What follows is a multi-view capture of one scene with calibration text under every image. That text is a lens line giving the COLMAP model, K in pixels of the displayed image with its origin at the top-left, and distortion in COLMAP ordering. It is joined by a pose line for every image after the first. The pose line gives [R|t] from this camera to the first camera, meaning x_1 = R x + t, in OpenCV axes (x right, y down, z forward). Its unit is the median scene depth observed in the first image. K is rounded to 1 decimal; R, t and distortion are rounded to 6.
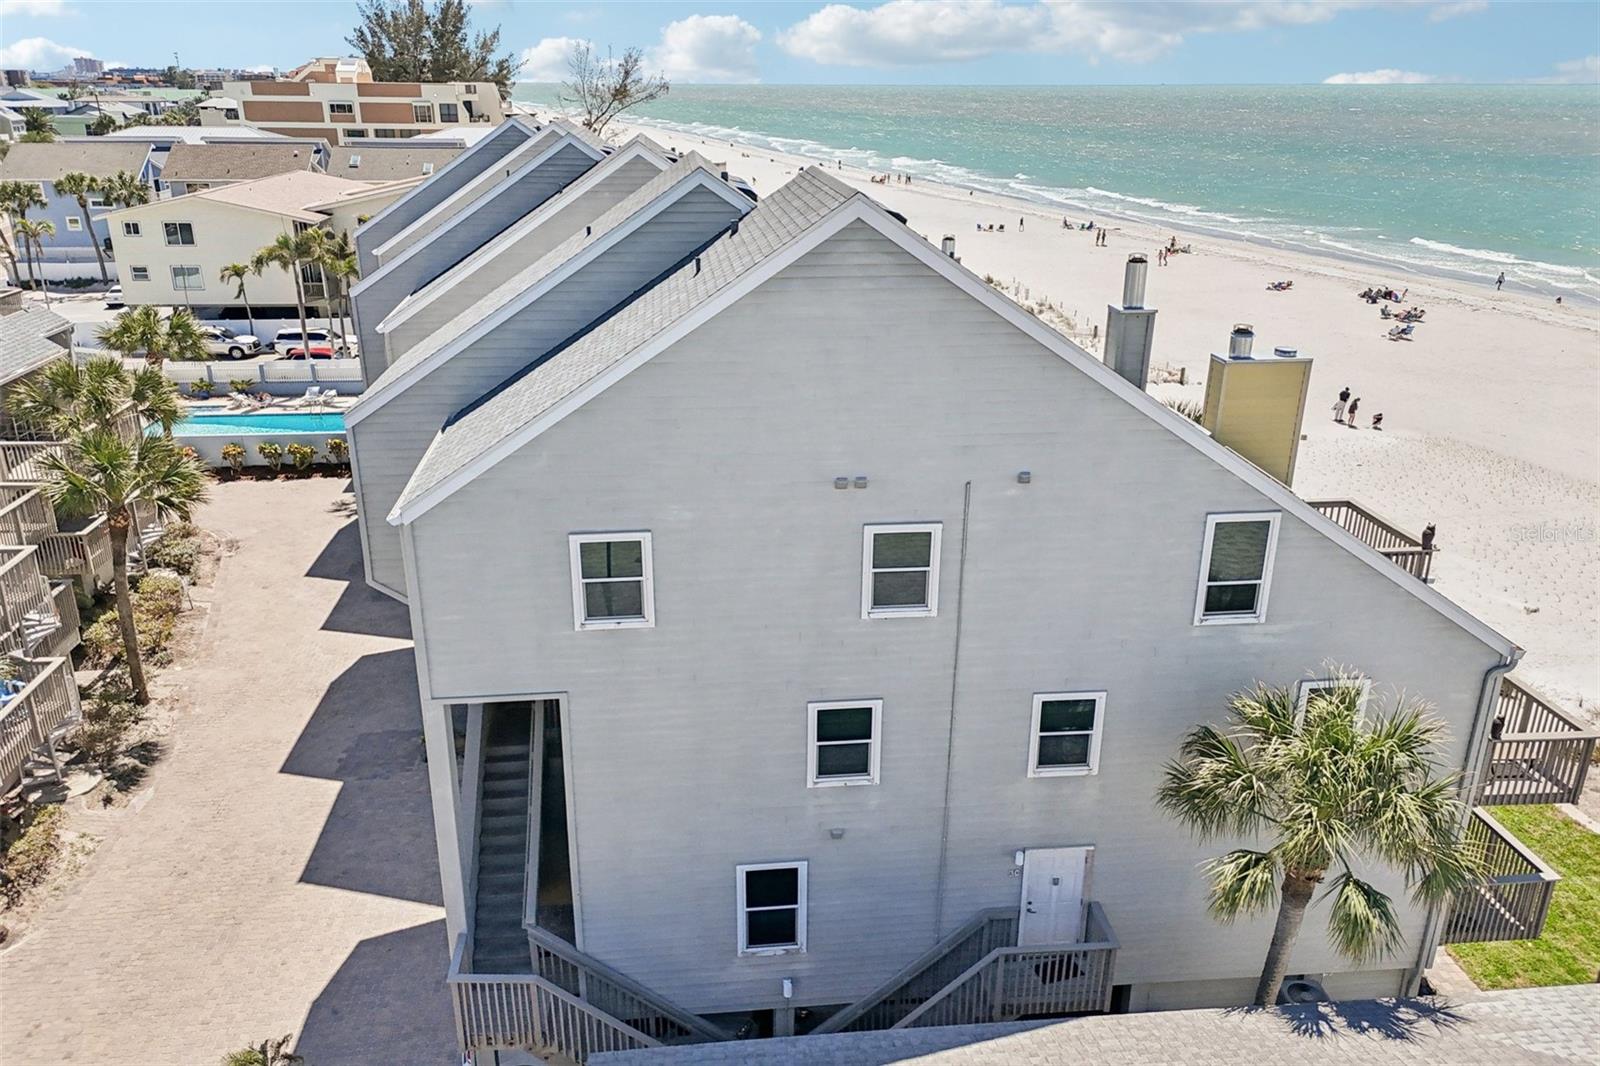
lens RADIAL K [[1187.2, 0, 798.6], [0, 1187.2, 532.6], [0, 0, 1]] dist [0.082625, -0.078600]
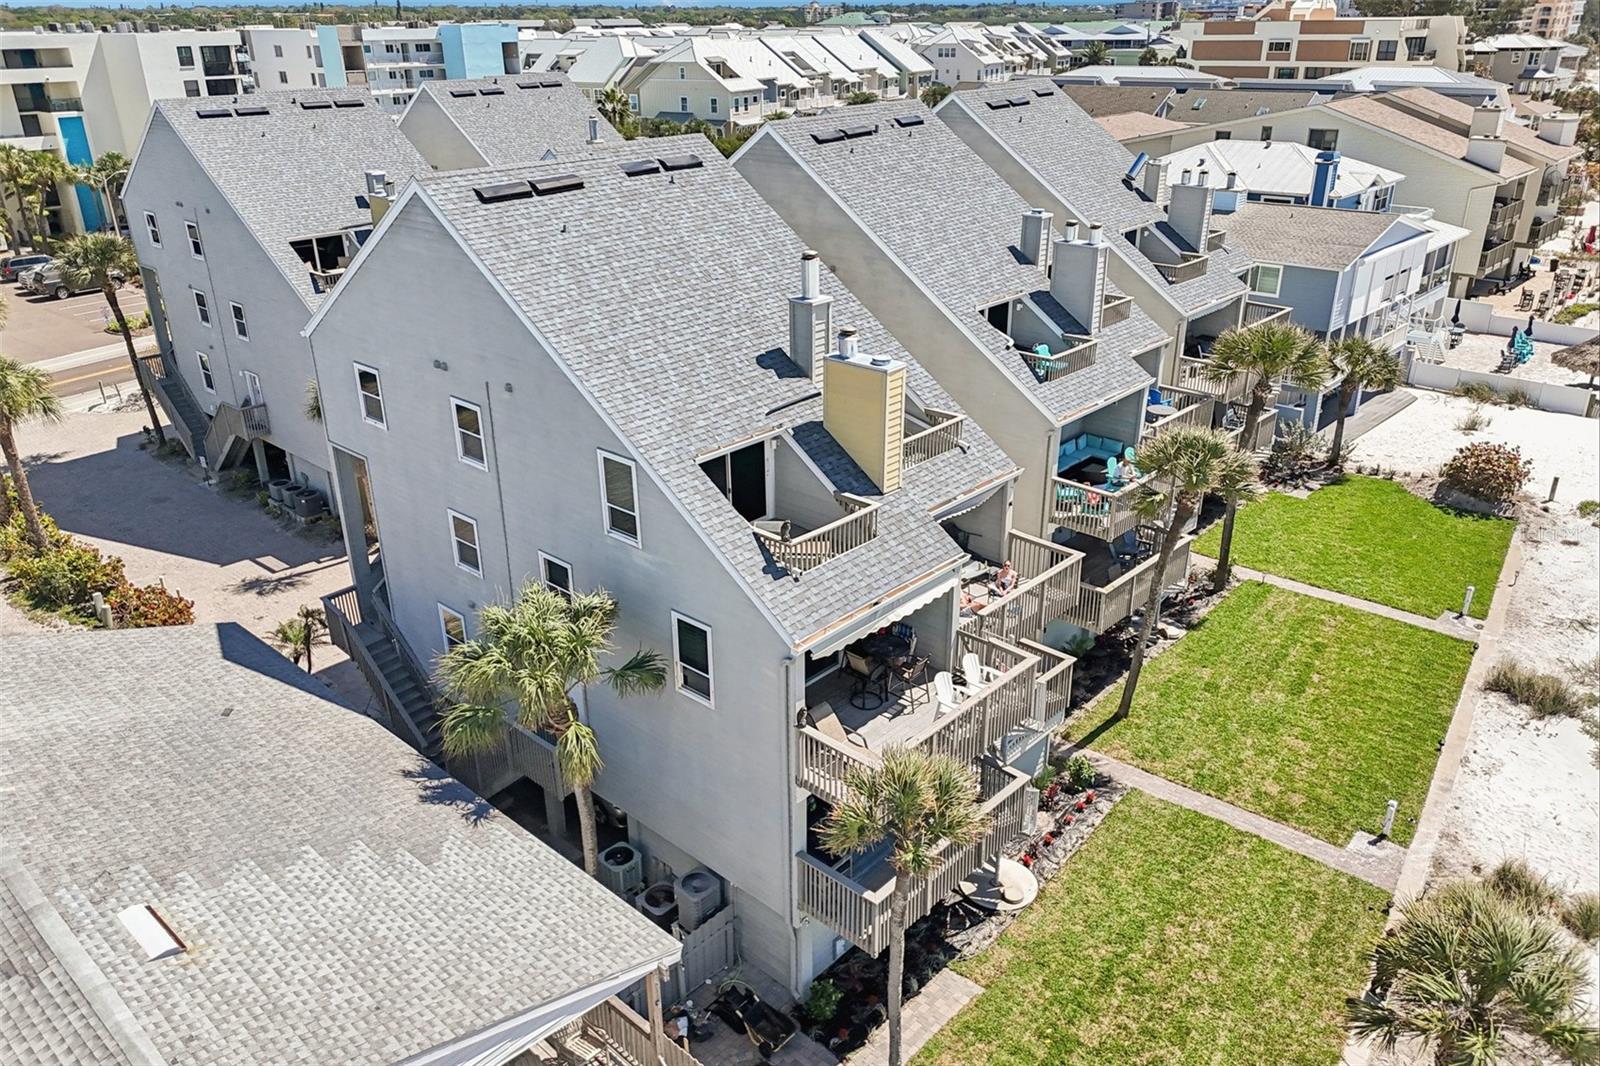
lens RADIAL K [[1187.2, 0, 798.6], [0, 1187.2, 532.6], [0, 0, 1]] dist [0.082625, -0.078600]
pose [[0.658740, 0.287526, -0.695263, 0.924286], [-0.248916, 0.955344, 0.159244, -0.122819], [0.710002, 0.068162, 0.700893, 0.164920]]
